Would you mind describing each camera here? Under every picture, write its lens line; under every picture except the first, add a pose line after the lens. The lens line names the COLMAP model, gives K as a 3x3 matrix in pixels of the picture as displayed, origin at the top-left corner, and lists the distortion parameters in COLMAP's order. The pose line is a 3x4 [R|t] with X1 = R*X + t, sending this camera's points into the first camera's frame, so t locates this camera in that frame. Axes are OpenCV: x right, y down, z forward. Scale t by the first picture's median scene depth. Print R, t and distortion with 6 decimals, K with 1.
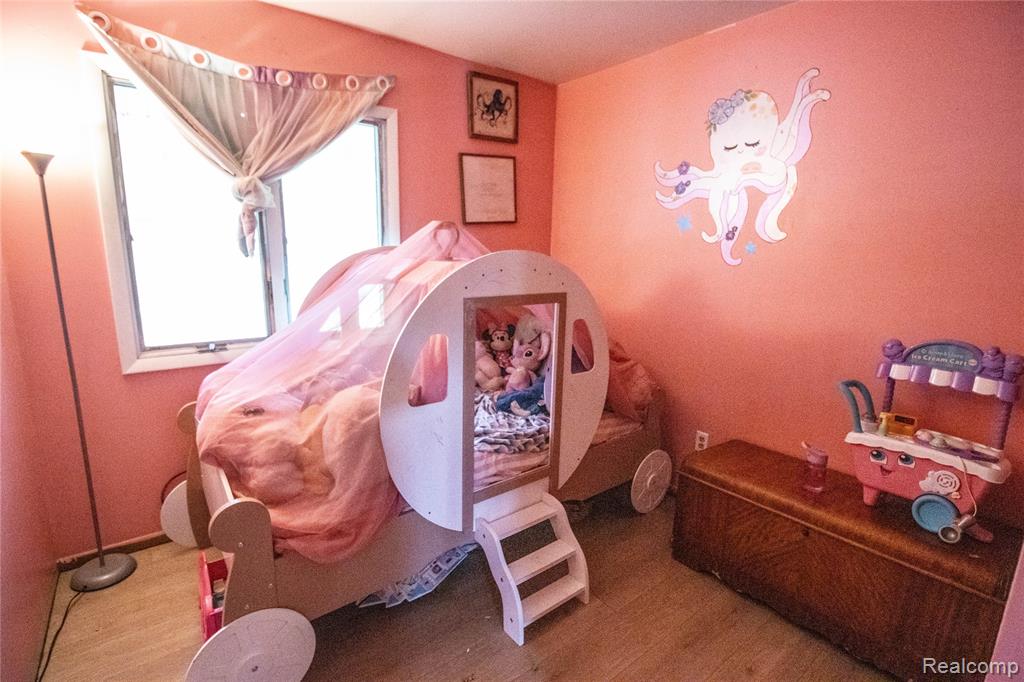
lens RADIAL K [[493.1, 0, 512.5], [0, 493.1, 342.0], [0, 0, 1]] dist [-0.012480, -0.003567]
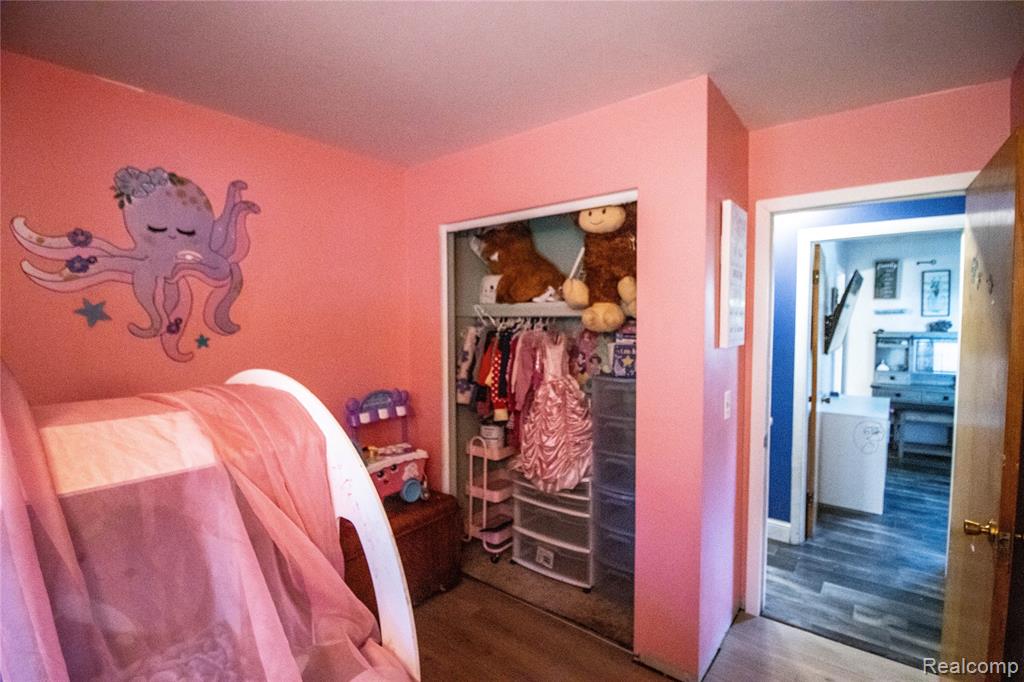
lens RADIAL K [[493.1, 0, 510.8], [0, 493.1, 341.2], [0, 0, 1]] dist [-0.012480, -0.003567]
pose [[-0.254211, -0.054763, 0.965597, -0.548504], [0.184204, 0.977378, 0.103927, -0.174853], [-0.949445, 0.204286, -0.238373, 0.643242]]
